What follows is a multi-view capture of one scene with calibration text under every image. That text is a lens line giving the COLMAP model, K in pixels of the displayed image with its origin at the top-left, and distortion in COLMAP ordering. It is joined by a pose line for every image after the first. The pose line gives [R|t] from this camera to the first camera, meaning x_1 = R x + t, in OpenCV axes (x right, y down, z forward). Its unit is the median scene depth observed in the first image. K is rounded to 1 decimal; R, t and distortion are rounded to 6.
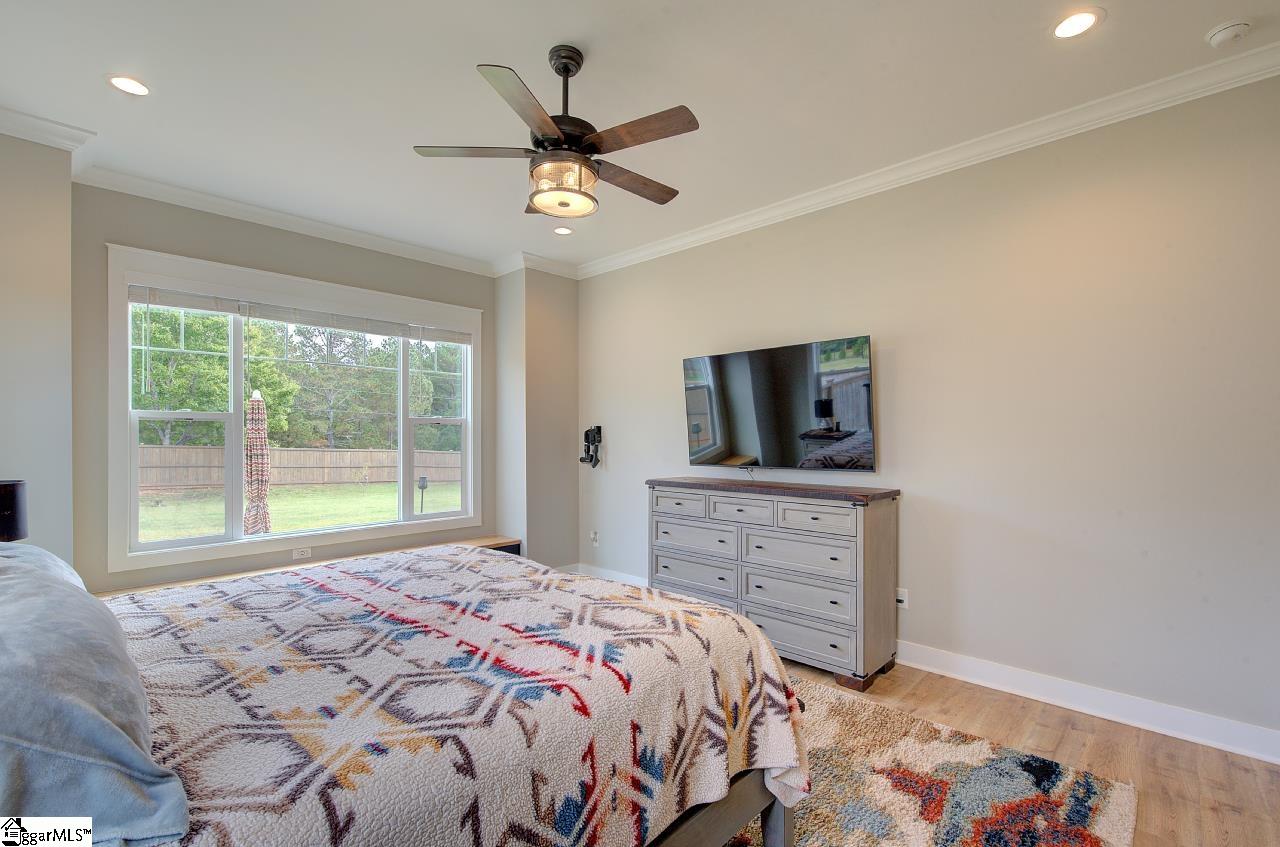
lens RADIAL K [[566.8, 0, 643.8], [0, 566.8, 436.5], [0, 0, 1]] dist [0.001074, 0.000084]
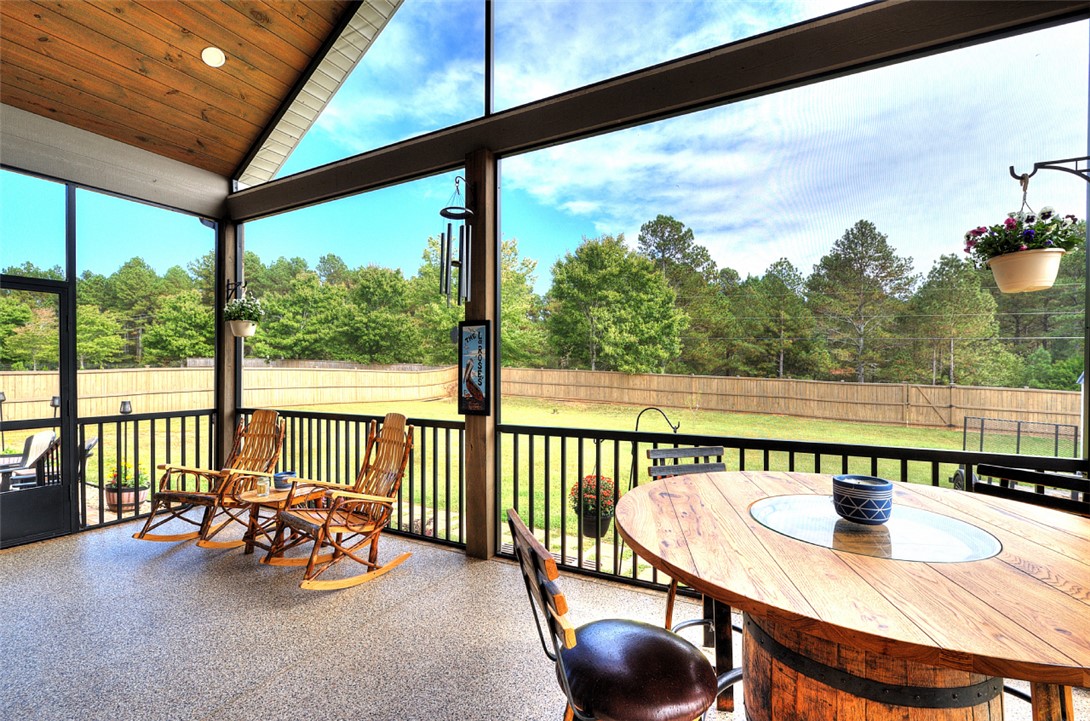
lens RADIAL K [[490.9, 0, 549.2], [0, 490.9, 371.7], [0, 0, 1]] dist [-0.000887, -0.000272]
pose [[0.280570, 0.012879, -0.959747, 0.228107], [-0.000855, 0.999913, 0.013168, 0.003329], [0.959833, -0.002874, 0.280556, 0.486103]]
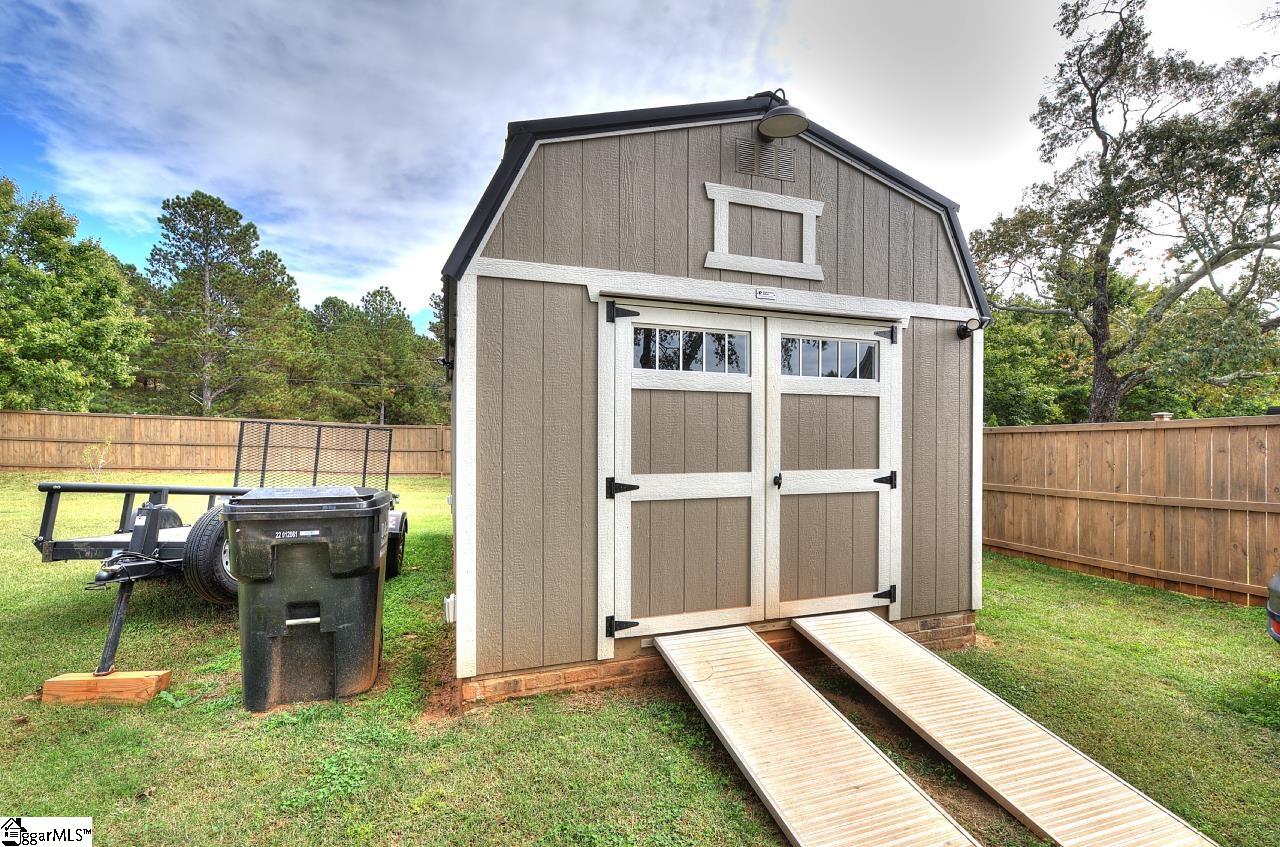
lens RADIAL K [[566.7, 0, 645.0], [0, 566.7, 438.8], [0, 0, 1]] dist [0.000872, 0.000205]
pose [[0.870688, 0.007843, -0.491772, 0.238346], [-0.004870, 0.999961, 0.007325, 0.040929], [0.491811, -0.003983, 0.870693, 0.721865]]
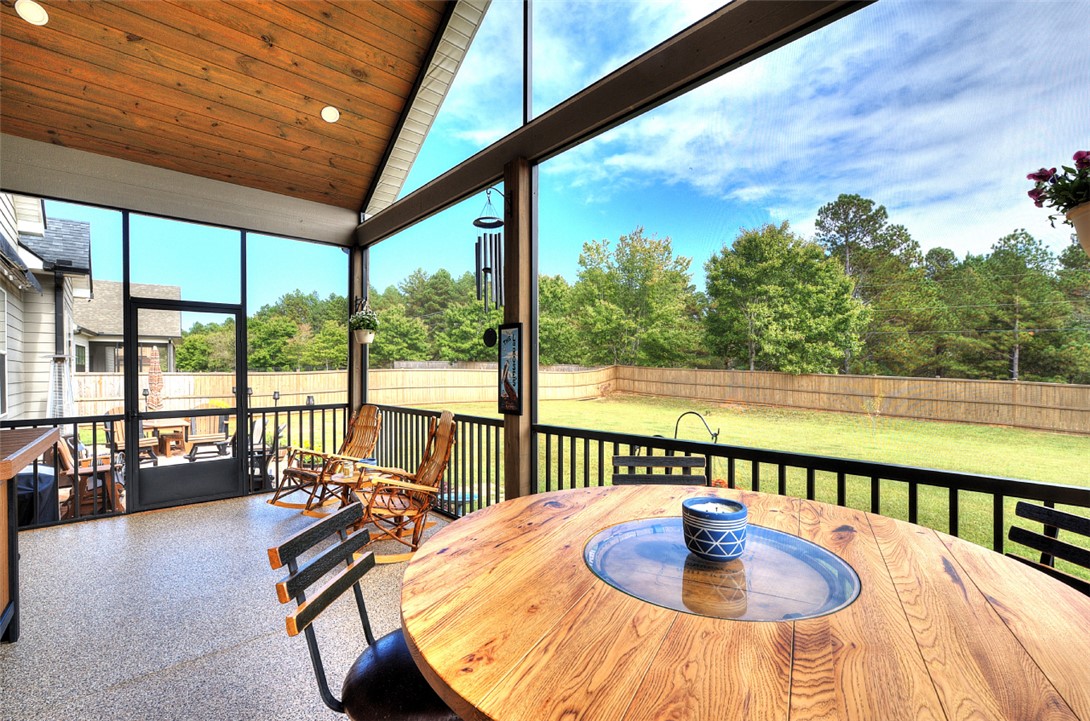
lens RADIAL K [[482.7, 0, 548.2], [0, 482.7, 371.5], [0, 0, 1]] dist [0.001074, 0.000084]
pose [[-0.056386, 0.011632, -0.998341, 0.230125], [0.004476, 0.999925, 0.011397, 0.003272], [0.998399, -0.003826, -0.056433, 0.518180]]
